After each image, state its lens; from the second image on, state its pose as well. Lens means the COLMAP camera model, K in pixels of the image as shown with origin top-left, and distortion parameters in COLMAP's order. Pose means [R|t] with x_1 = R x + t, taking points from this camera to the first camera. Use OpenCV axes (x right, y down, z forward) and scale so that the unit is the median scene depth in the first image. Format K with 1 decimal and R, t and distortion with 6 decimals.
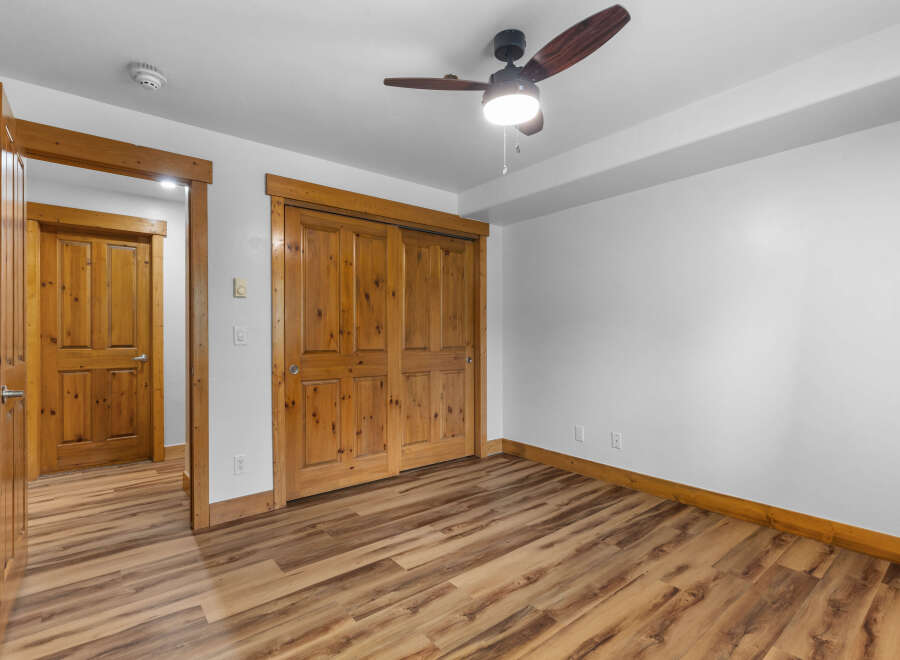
lens RADIAL K [[442.1, 0, 449.8], [0, 442.1, 333.7], [0, 0, 1]] dist [0.001719, -0.001209]
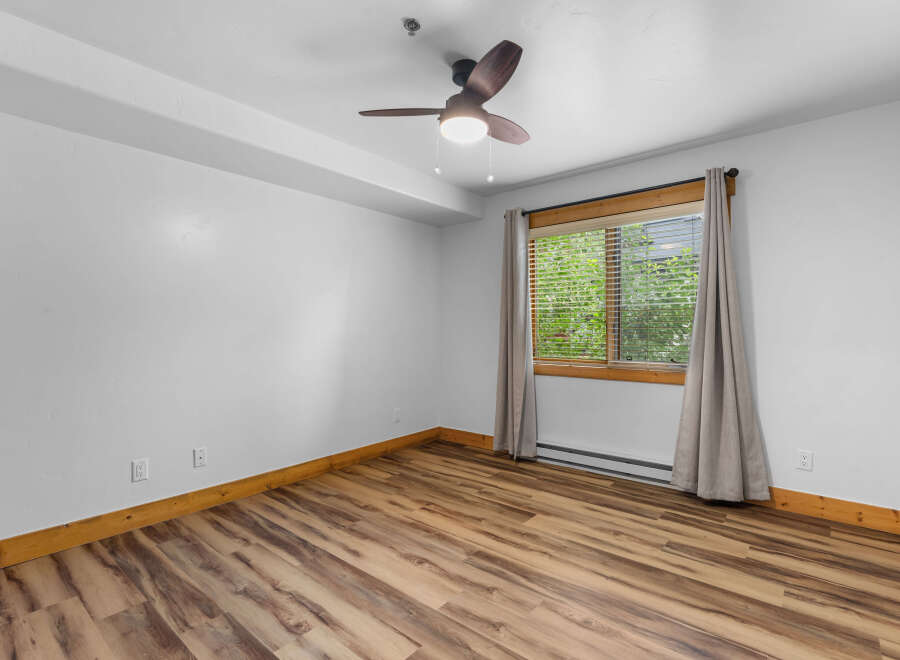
lens RADIAL K [[442.1, 0, 449.7], [0, 442.1, 328.0], [0, 0, 1]] dist [0.001719, -0.001209]
pose [[-0.184287, 0.006187, 0.982853, -0.698716], [0.004636, 0.999975, -0.005425, 0.005891], [-0.982862, 0.003557, -0.184311, 0.909306]]
